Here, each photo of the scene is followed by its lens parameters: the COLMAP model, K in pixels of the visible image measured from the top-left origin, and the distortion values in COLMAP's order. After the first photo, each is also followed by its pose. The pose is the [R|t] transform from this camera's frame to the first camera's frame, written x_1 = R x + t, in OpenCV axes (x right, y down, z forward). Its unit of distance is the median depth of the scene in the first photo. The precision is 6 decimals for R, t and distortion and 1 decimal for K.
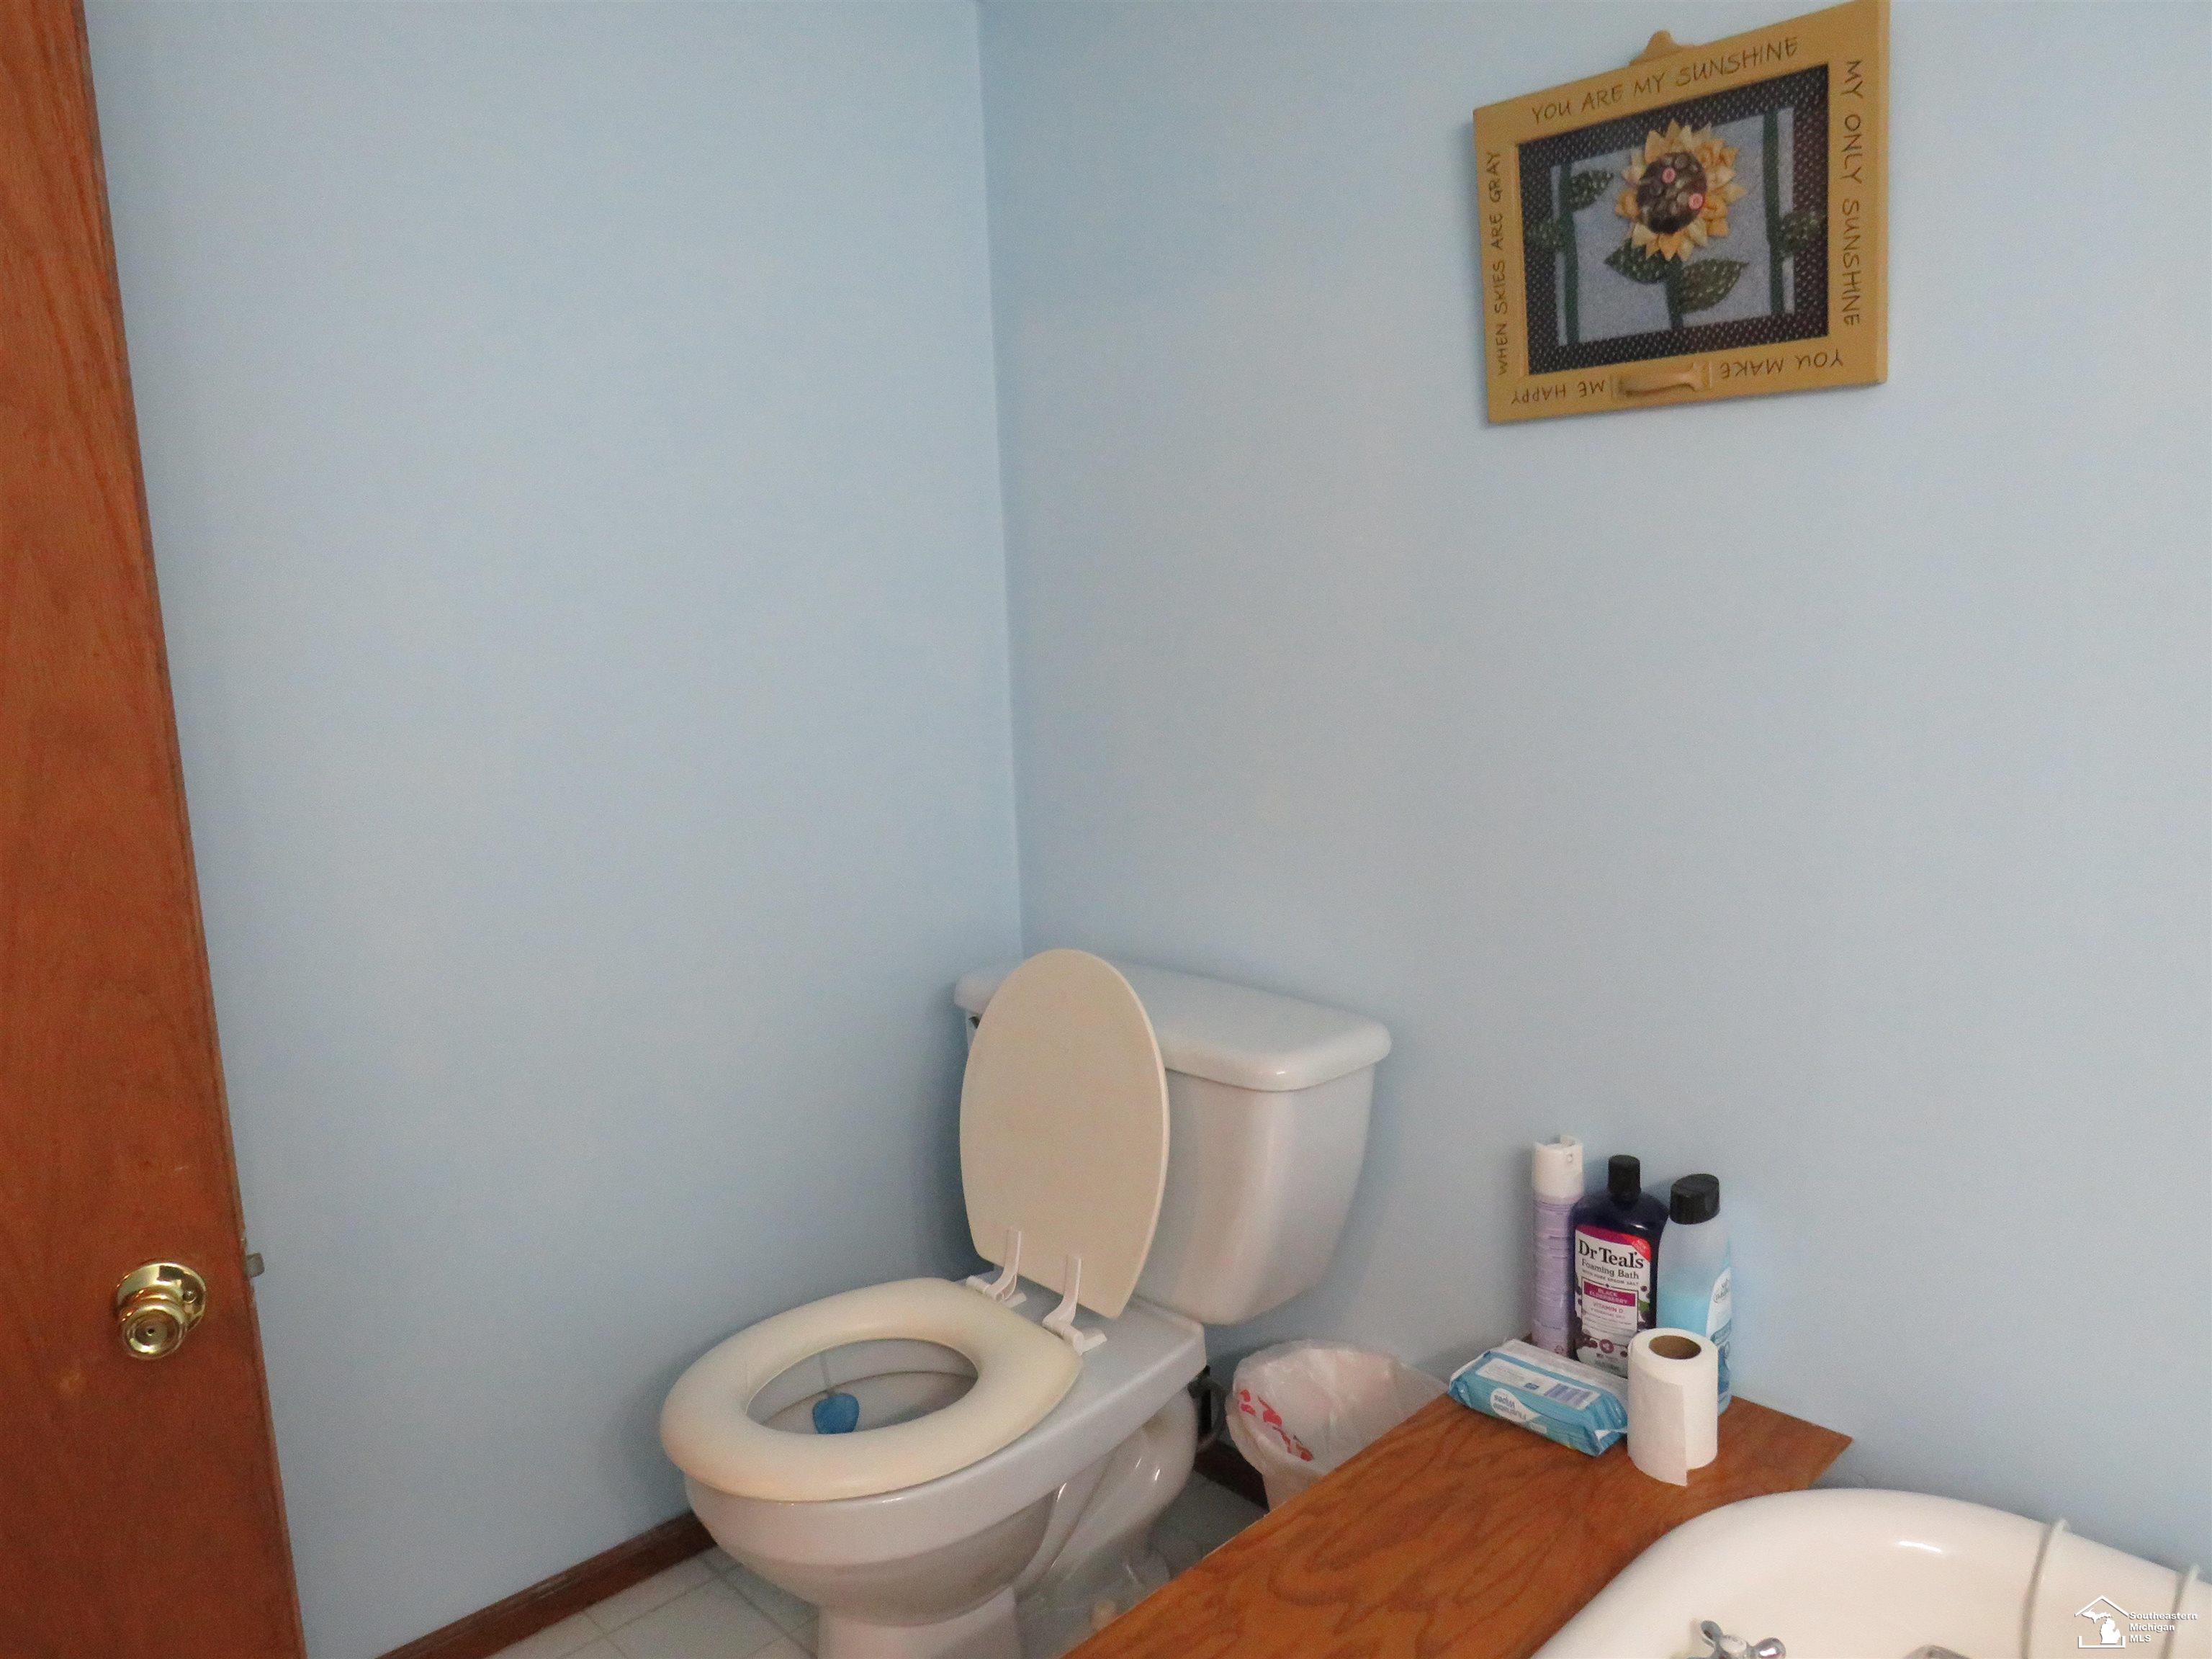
lens RADIAL K [[1572.2, 0, 1103.4], [0, 1572.2, 833.0], [0, 0, 1]] dist [-0.025771, 0.009217]
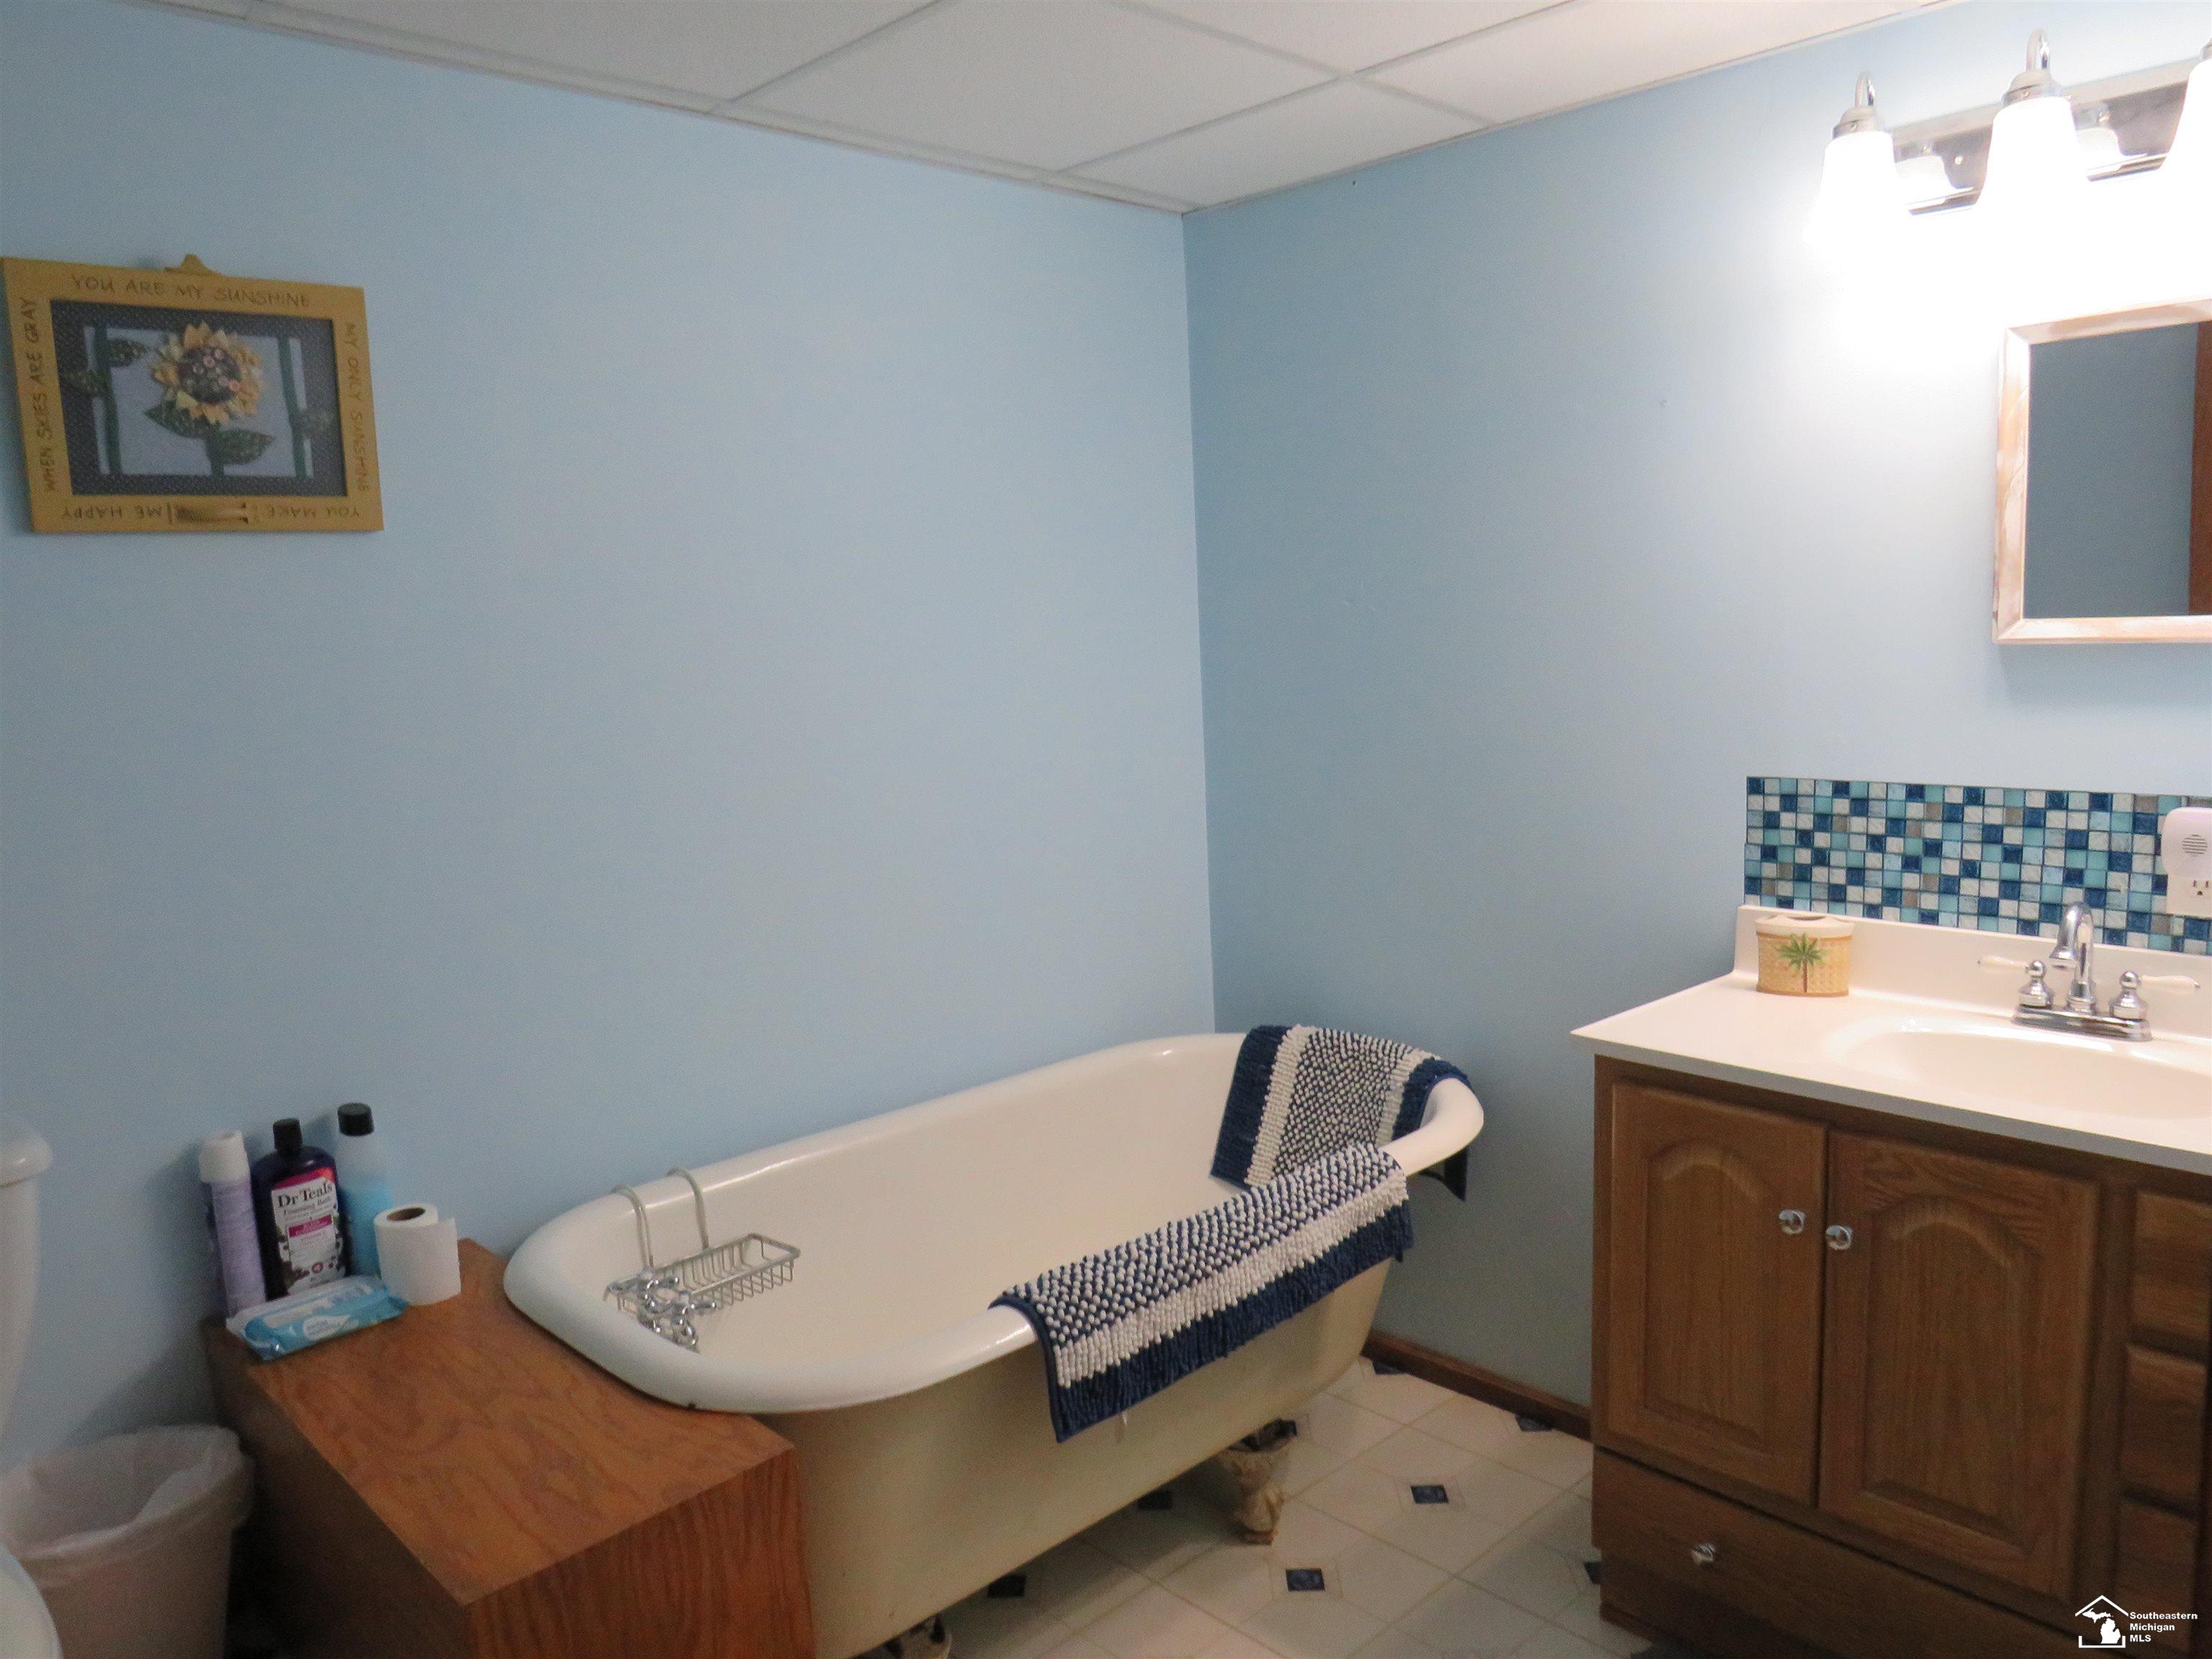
lens RADIAL K [[1572.2, 0, 1100.6], [0, 1572.2, 825.6], [0, 0, 1]] dist [-0.025771, 0.009217]
pose [[0.003034, -0.089336, 0.995997, -0.972526], [0.222189, 0.971165, 0.086432, 0.016797], [-0.974999, 0.221037, 0.022796, 0.308956]]
